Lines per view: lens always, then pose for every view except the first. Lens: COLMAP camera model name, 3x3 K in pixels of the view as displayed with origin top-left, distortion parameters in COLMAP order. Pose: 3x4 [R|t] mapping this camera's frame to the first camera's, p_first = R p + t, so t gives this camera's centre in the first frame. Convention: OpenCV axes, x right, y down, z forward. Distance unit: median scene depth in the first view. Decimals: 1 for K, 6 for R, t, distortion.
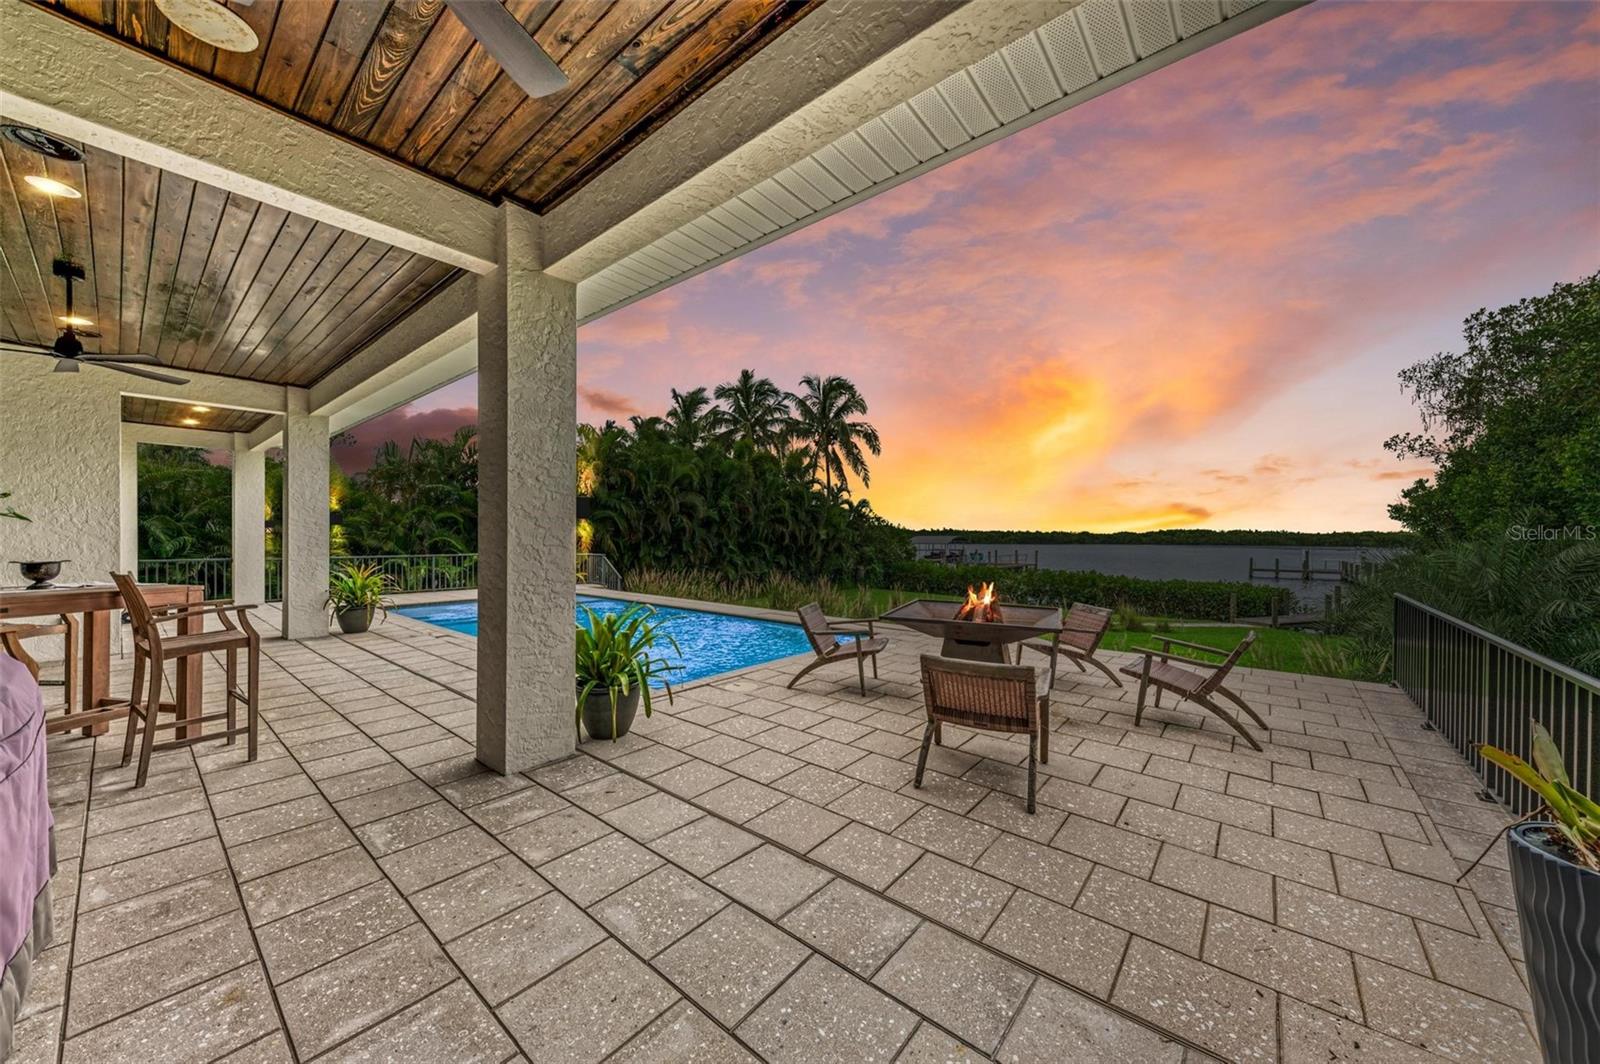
lens RADIAL K [[559.9, 0, 797.7], [0, 559.9, 538.3], [0, 0, 1]] dist [0.001397, -0.000429]
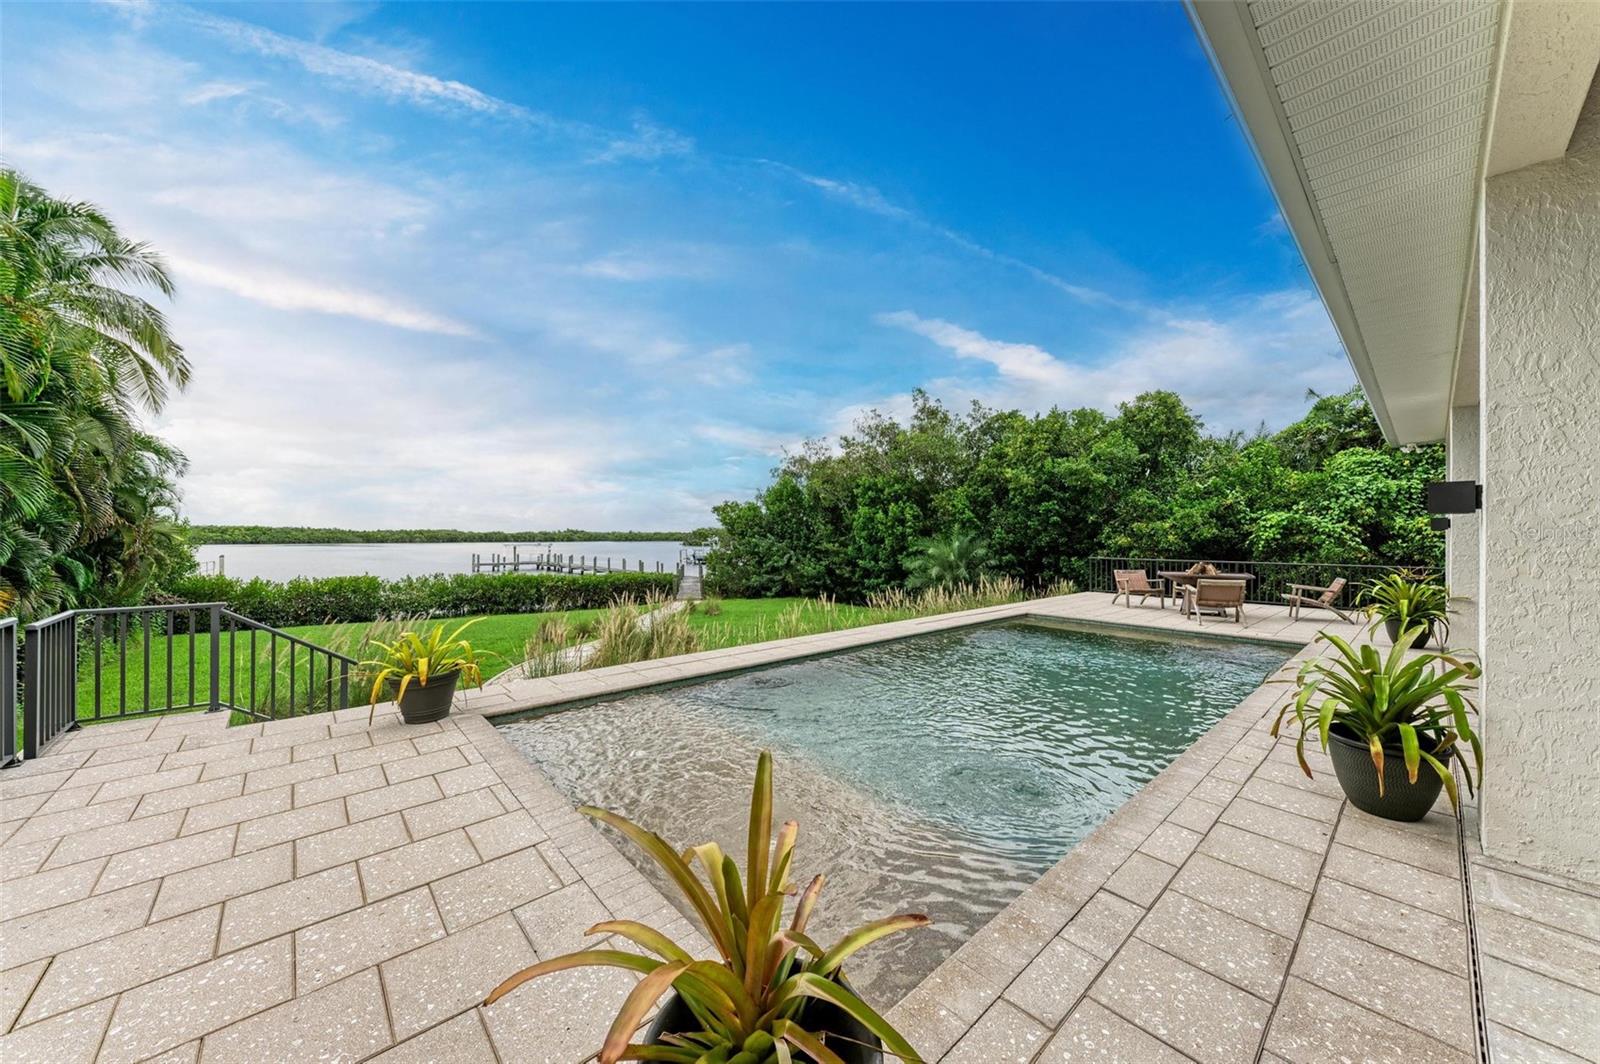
lens RADIAL K [[559.9, 0, 803.2], [0, 559.9, 533.6], [0, 0, 1]] dist [0.001397, -0.000429]
pose [[0.139591, 0.000196, 0.990209, -0.428580], [0.003157, 0.999995, -0.000643, -0.006210], [-0.990204, 0.003216, 0.139590, 0.464252]]
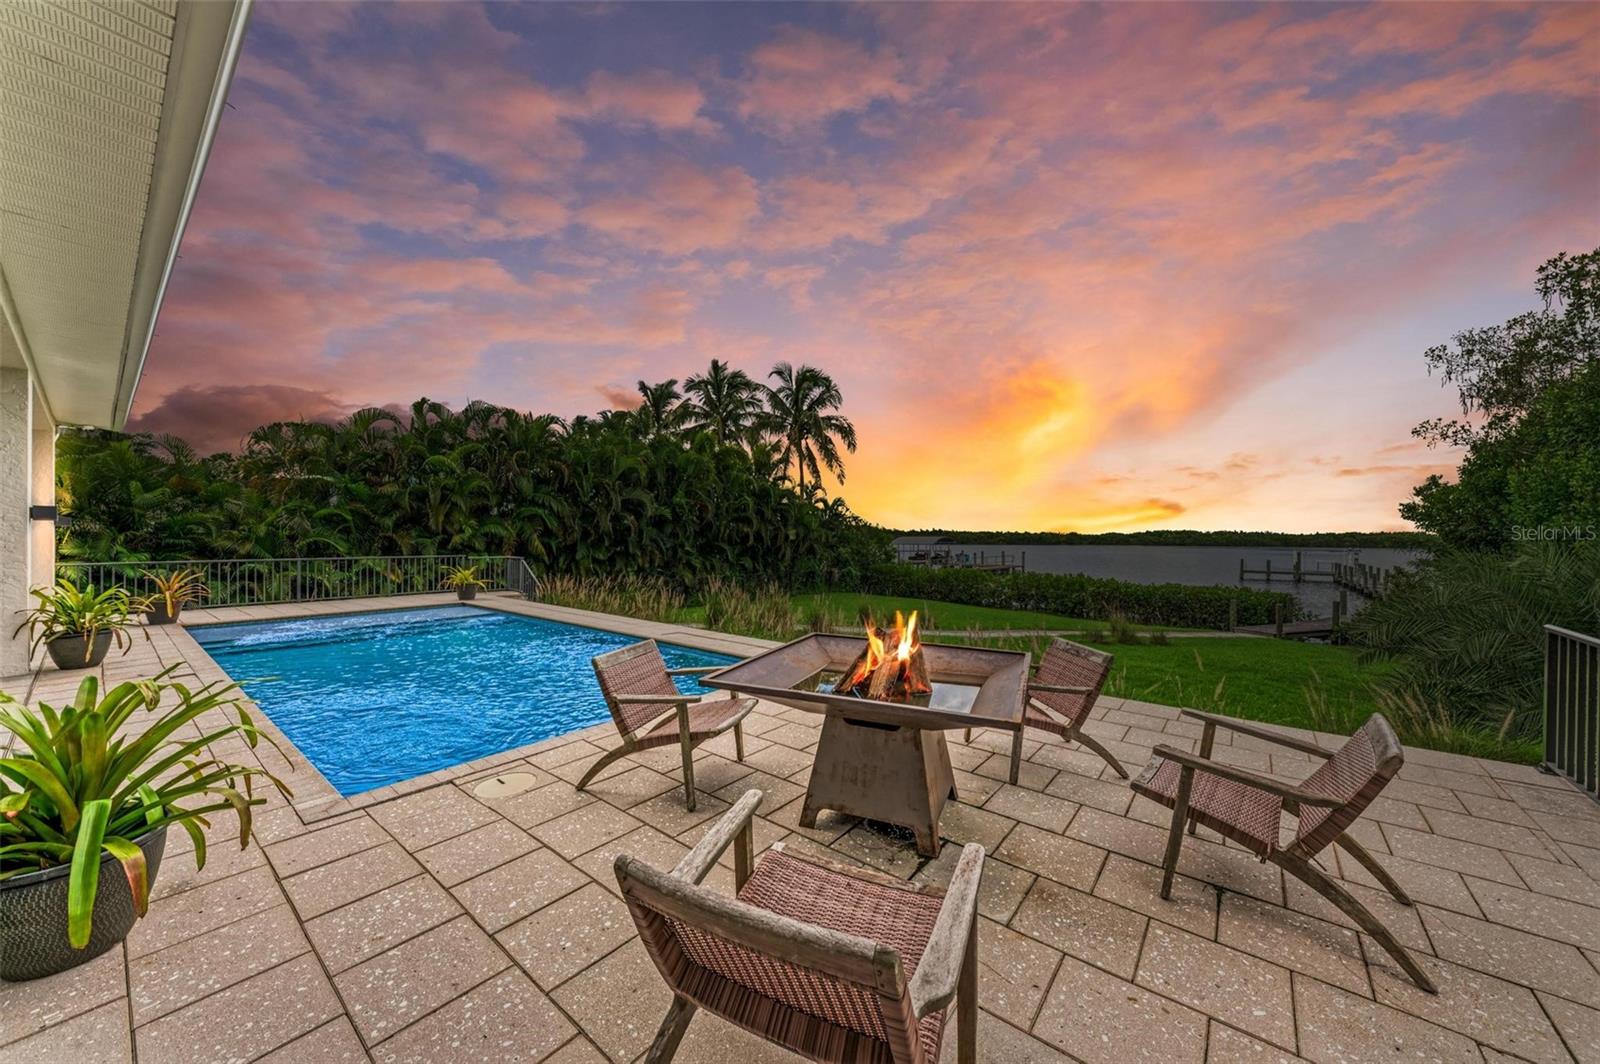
lens RADIAL K [[559.9, 0, 799.4], [0, 559.9, 529.9], [0, 0, 1]] dist [0.001397, -0.000429]
pose [[0.999811, 0.001191, 0.019389, 0.046618], [-0.000881, 0.999872, -0.015974, -0.000294], [-0.019405, 0.015954, 0.999684, 0.087827]]
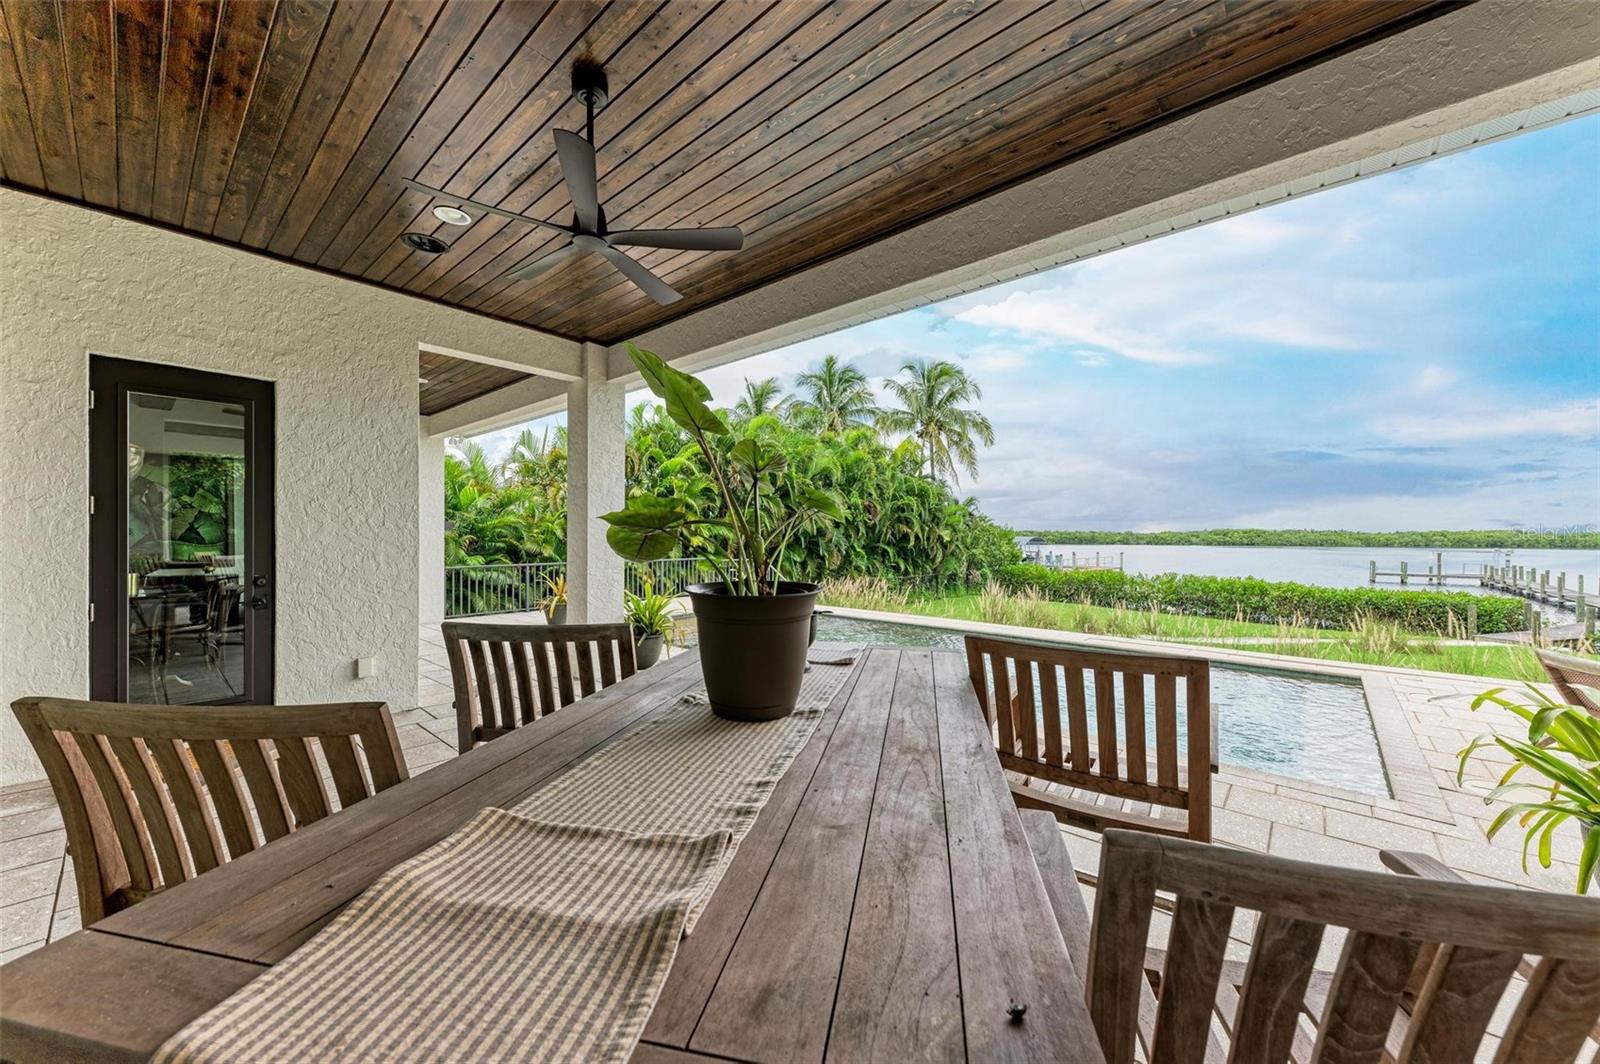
lens RADIAL K [[582.9, 0, 795.4], [0, 582.9, 539.5], [0, 0, 1]] dist [0.007217, -0.000058]
pose [[0.999531, -0.001173, -0.030600, -0.195144], [0.001213, 0.999998, 0.001266, -0.002758], [0.030598, -0.001303, 0.999531, 0.074797]]
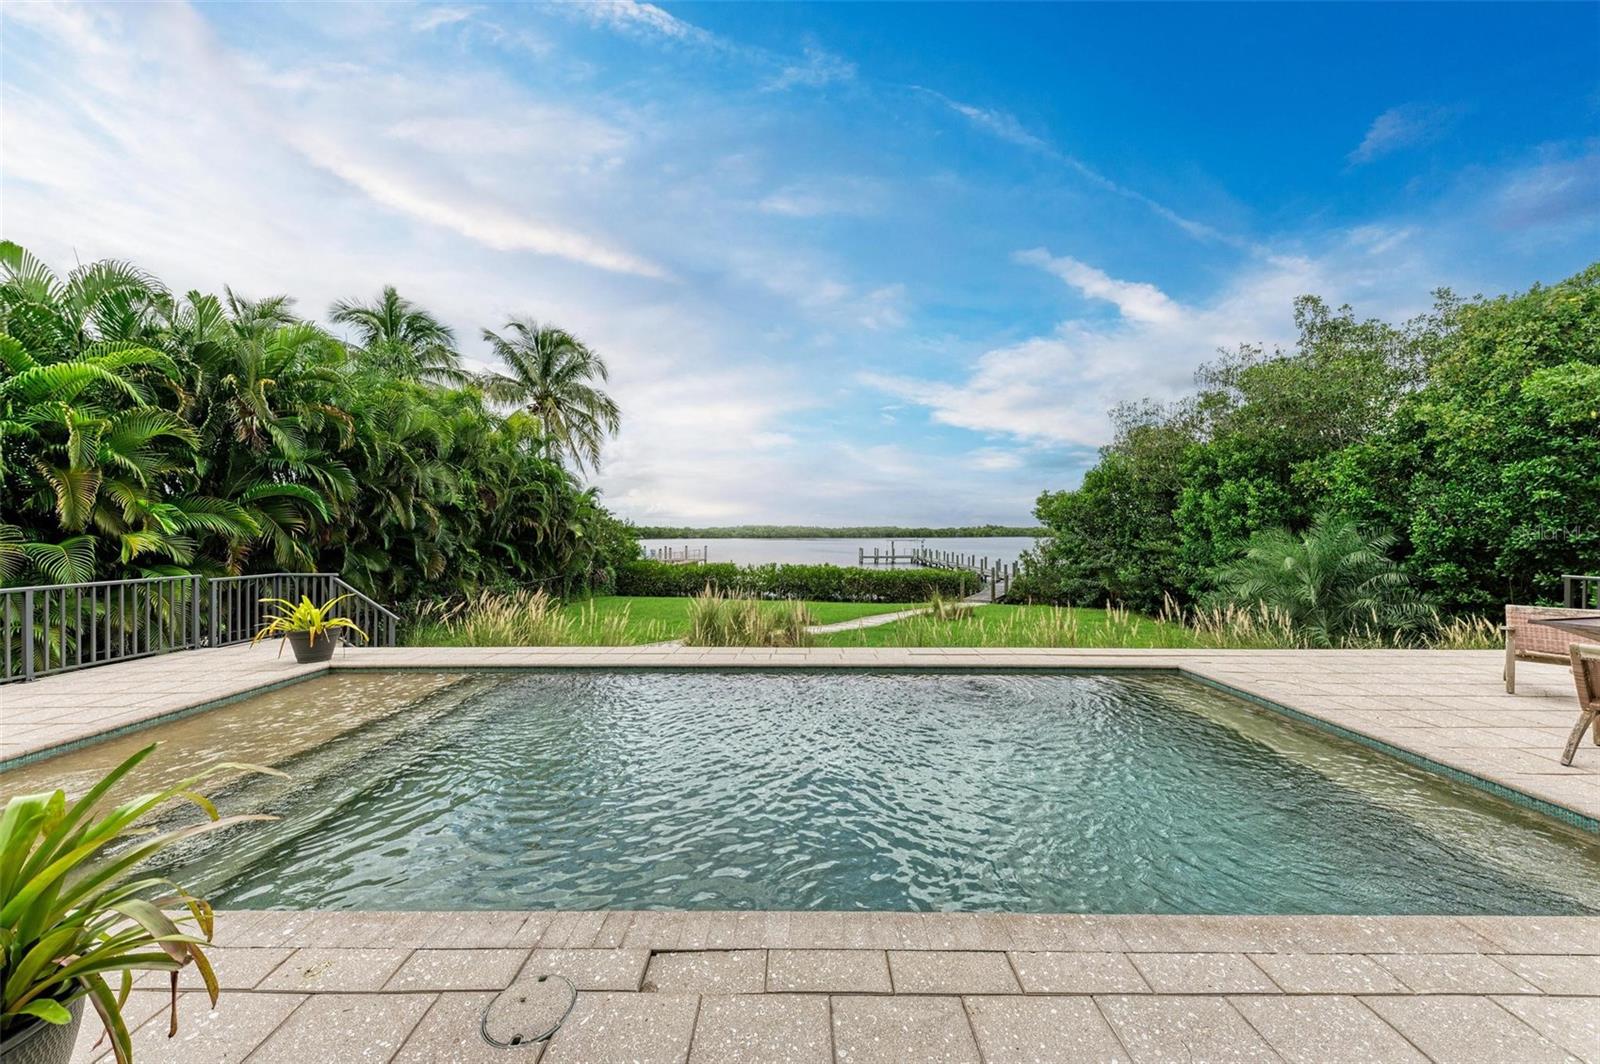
lens RADIAL K [[559.9, 0, 797.8], [0, 559.9, 539.3], [0, 0, 1]] dist [0.001397, -0.000429]
pose [[0.769639, -0.013510, 0.638336, -0.246320], [0.007225, 0.999896, 0.012451, -0.003289], [-0.638438, -0.004970, 0.769657, 0.263058]]
